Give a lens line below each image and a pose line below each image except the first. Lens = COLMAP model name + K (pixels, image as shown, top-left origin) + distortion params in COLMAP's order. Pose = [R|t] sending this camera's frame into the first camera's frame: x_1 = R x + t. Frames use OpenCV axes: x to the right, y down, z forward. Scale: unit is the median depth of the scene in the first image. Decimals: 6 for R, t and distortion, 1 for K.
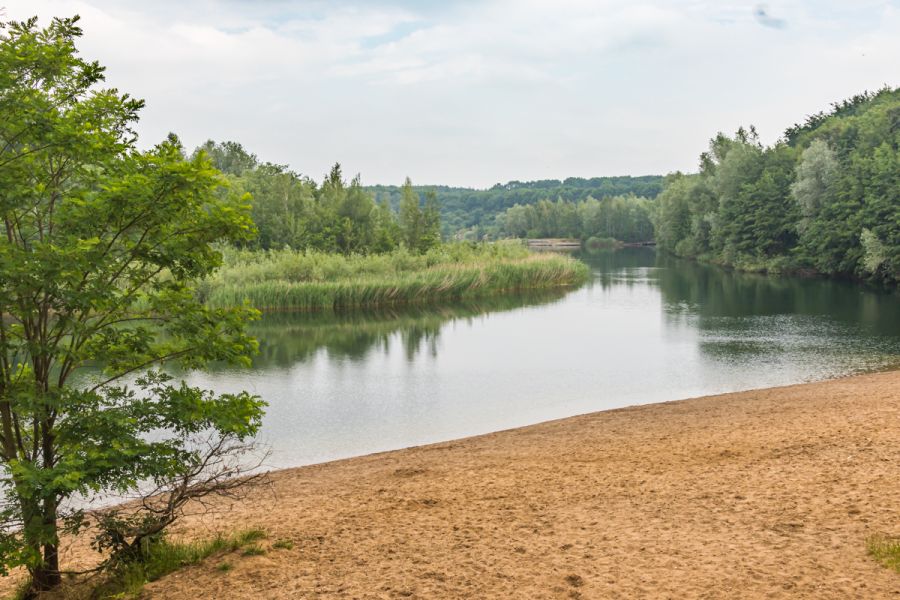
lens RADIAL K [[966.9, 0, 449.7], [0, 966.9, 298.7], [0, 0, 1]] dist [0.008549, 0.000000]
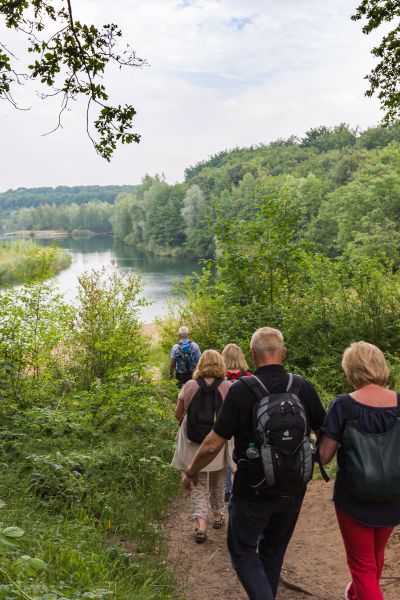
lens RADIAL K [[644.6, 0, 200.8], [0, 644.6, 299.2], [0, 0, 1]] dist [0.008549, 0.000000]
pose [[0.944295, -0.043683, 0.326188, -0.016427], [0.024792, 0.997777, 0.061850, -0.015508], [-0.328164, -0.050318, 0.943279, -0.136060]]
